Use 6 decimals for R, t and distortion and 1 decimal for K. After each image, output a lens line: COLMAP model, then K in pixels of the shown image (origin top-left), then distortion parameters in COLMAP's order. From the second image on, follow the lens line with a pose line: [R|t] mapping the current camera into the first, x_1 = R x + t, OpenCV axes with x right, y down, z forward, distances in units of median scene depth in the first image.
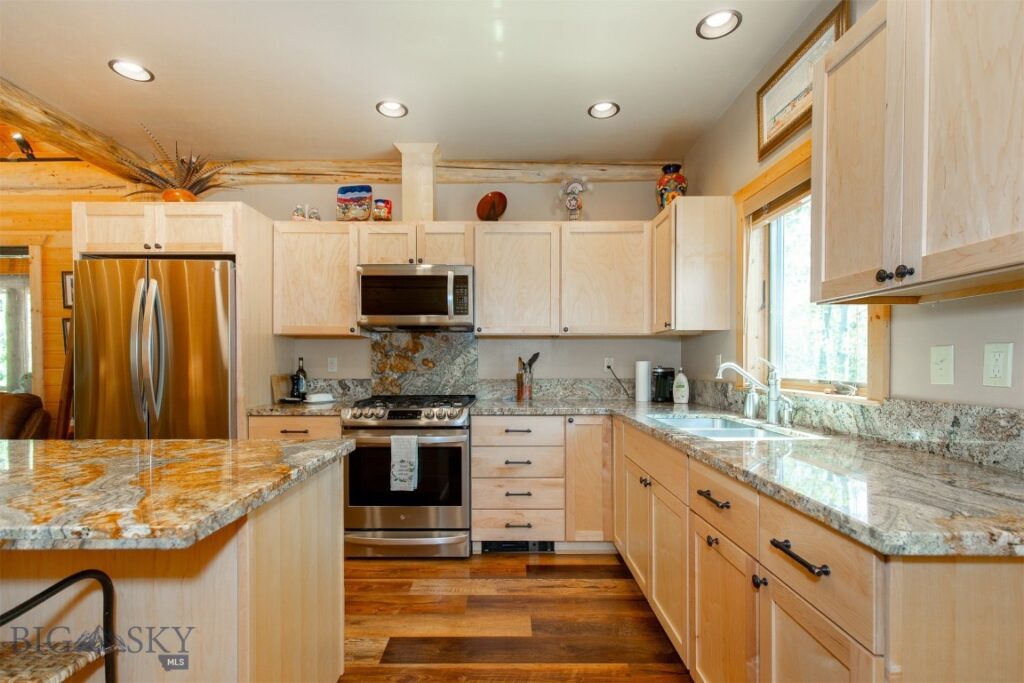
lens RADIAL K [[472.4, 0, 507.4], [0, 472.4, 371.5], [0, 0, 1]] dist [0.010703, -0.000165]
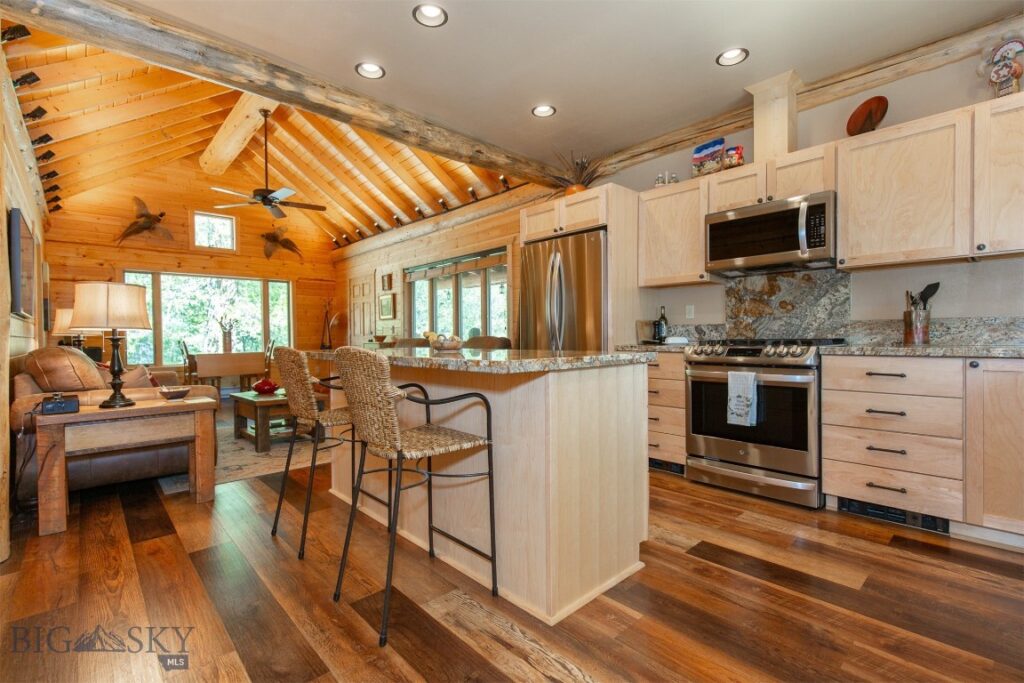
lens RADIAL K [[459.9, 0, 516.9], [0, 459.9, 342.7], [0, 0, 1]] dist [0.008475, -0.001857]
pose [[0.690592, 0.006991, -0.723210, 0.144663], [-0.002207, 0.999969, 0.007558, 0.057169], [0.723241, -0.003623, 0.690586, -0.035849]]
